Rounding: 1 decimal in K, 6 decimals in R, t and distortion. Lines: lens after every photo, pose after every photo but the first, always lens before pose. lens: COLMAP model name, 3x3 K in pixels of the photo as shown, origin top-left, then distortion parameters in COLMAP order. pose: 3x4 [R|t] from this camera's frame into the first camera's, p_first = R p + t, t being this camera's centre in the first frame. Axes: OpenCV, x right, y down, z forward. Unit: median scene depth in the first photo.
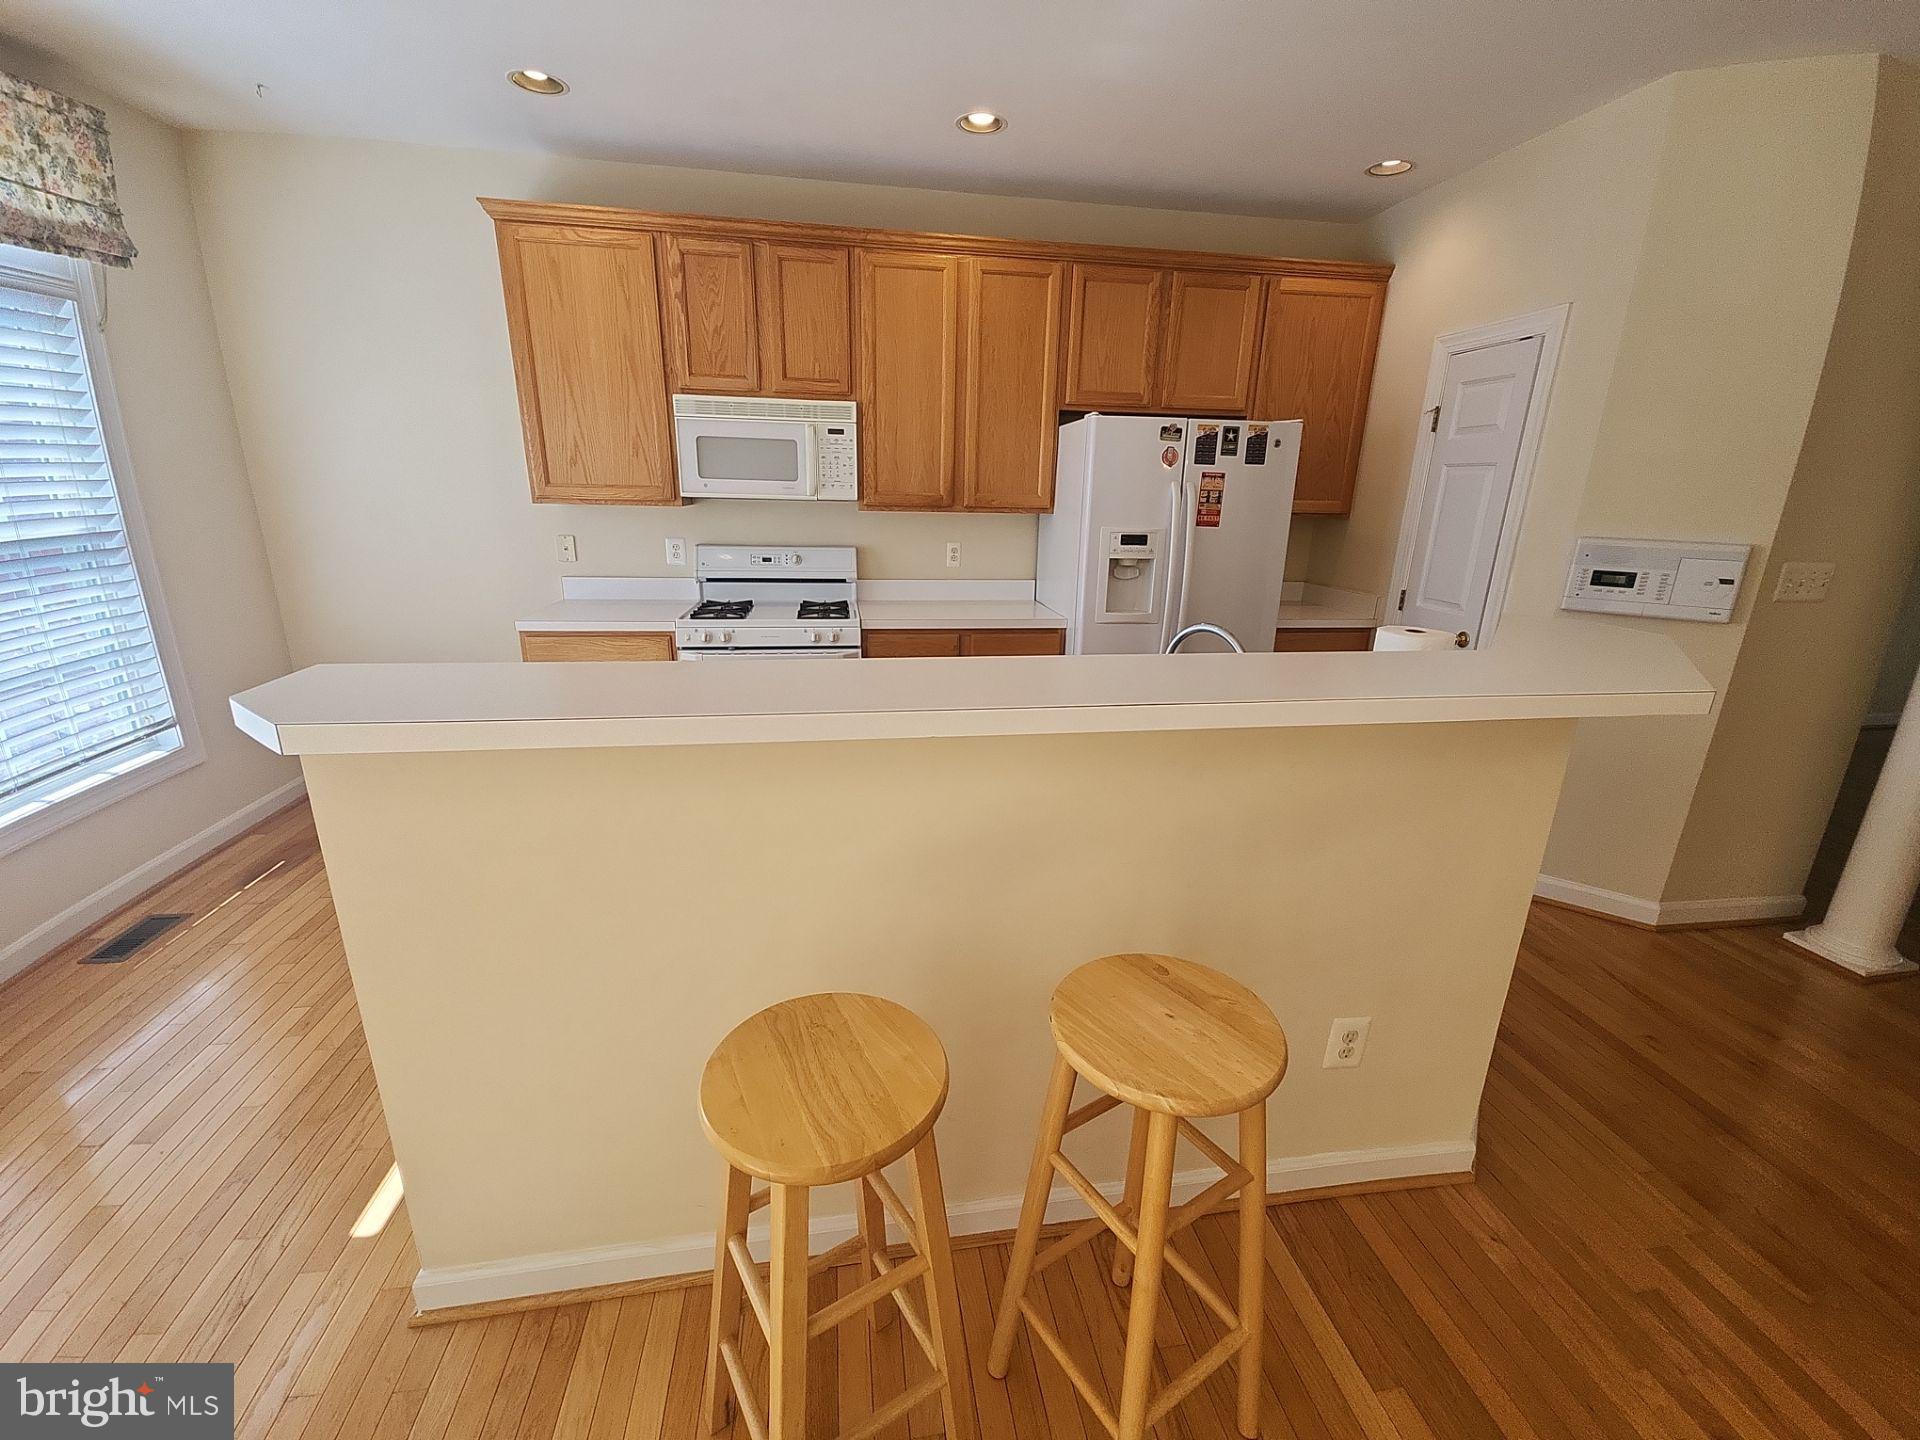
lens RADIAL K [[769.7, 0, 960.0], [0, 769.7, 720.0], [0, 0, 1]] dist [0.000571, -0.008139]
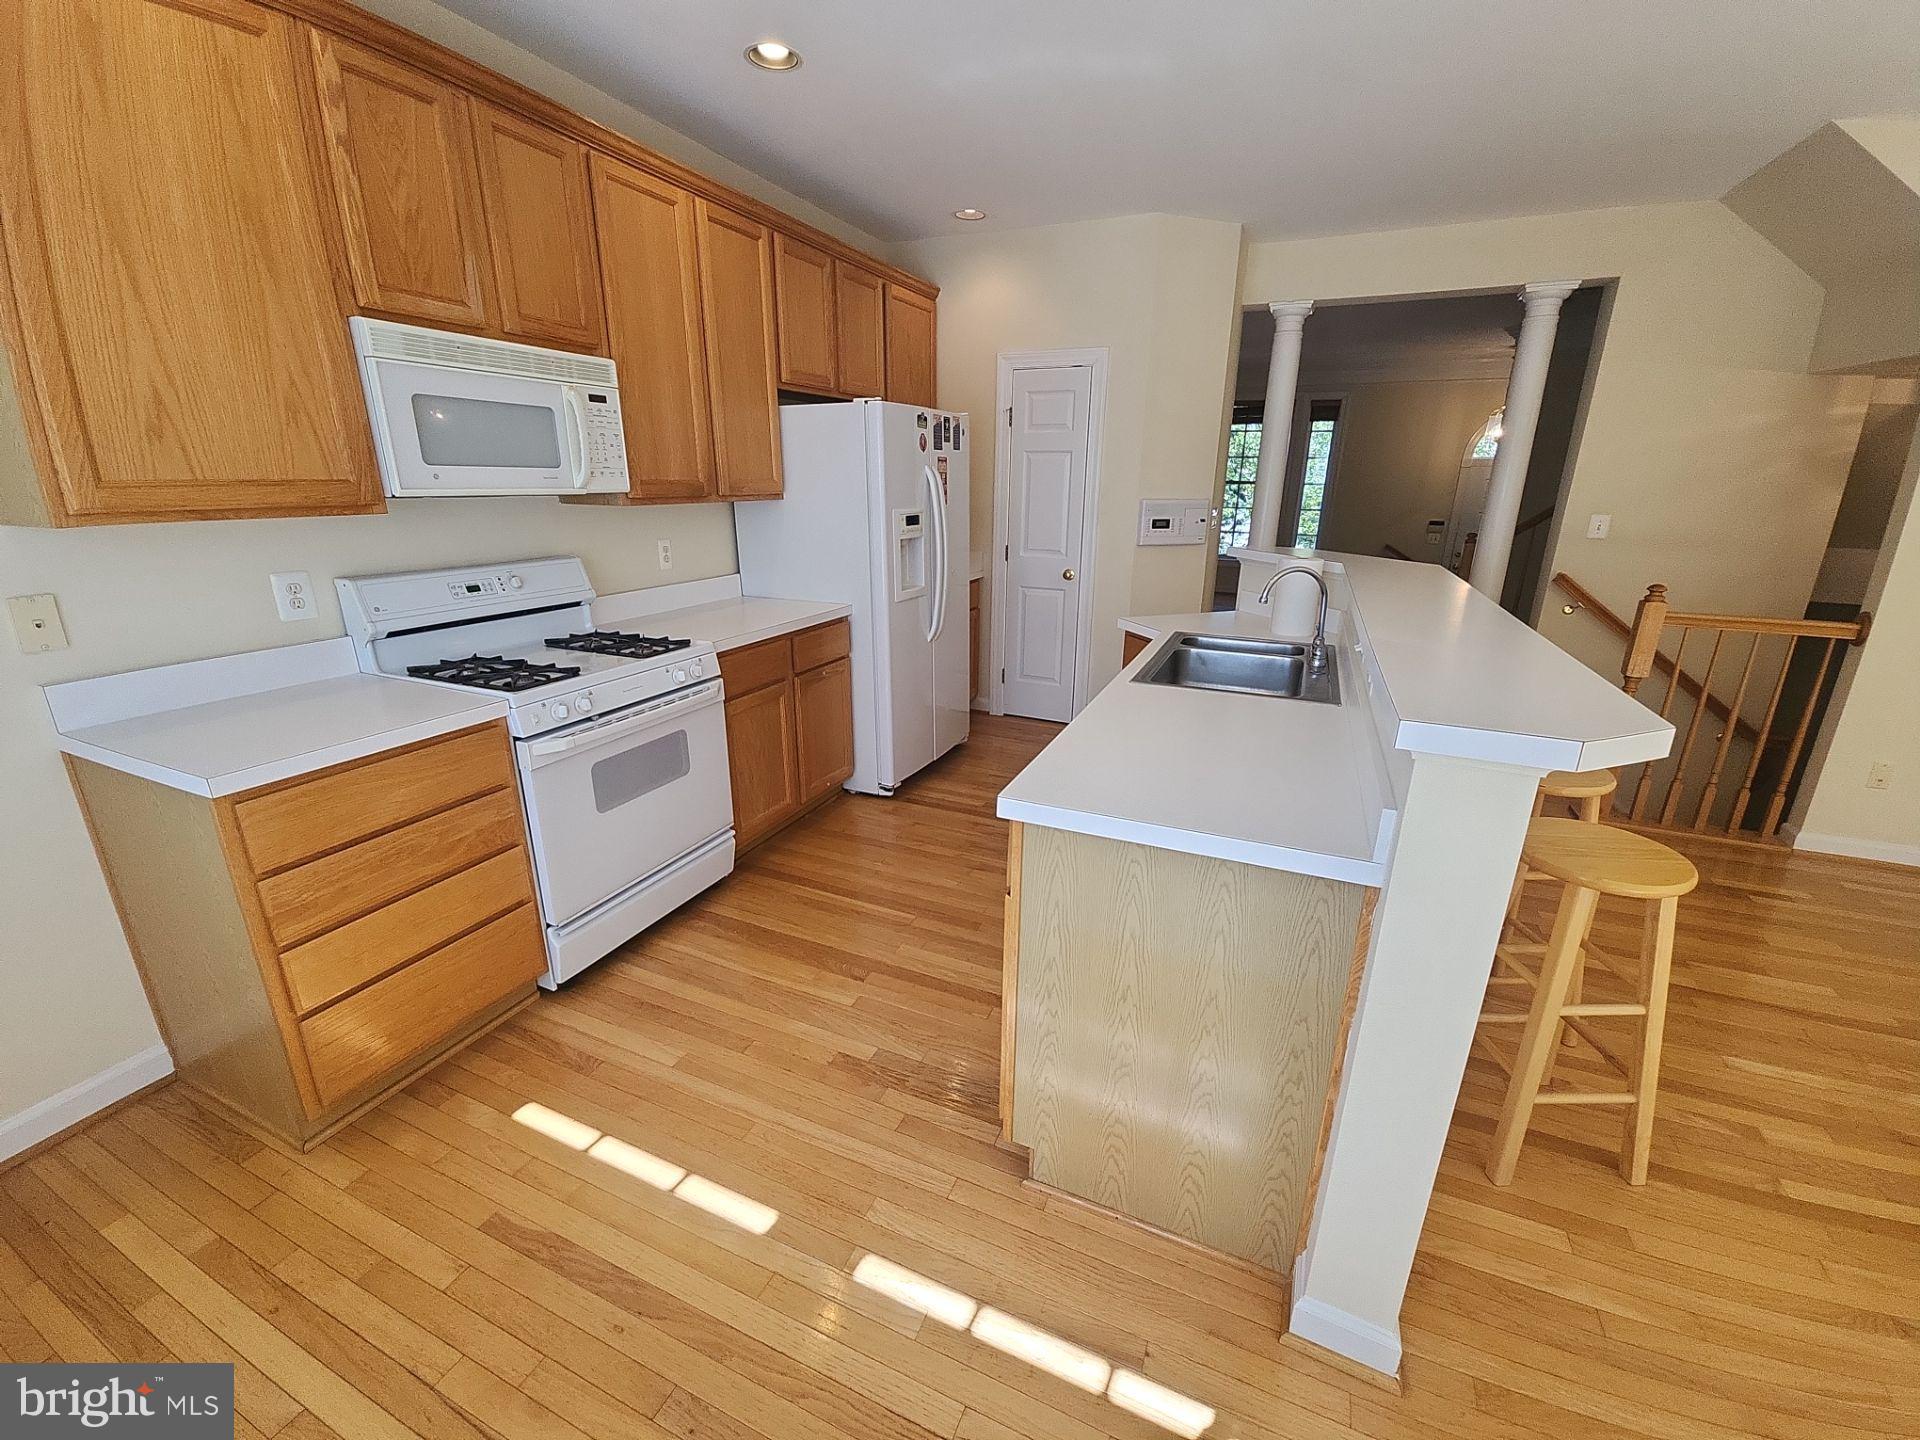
lens RADIAL K [[769.7, 0, 960.0], [0, 769.7, 720.0], [0, 0, 1]] dist [0.000571, -0.008139]
pose [[0.547478, -0.268945, 0.792424, -0.636711], [0.243667, 0.957148, 0.156504, -0.115369], [-0.800559, 0.107405, 0.589551, 0.333208]]
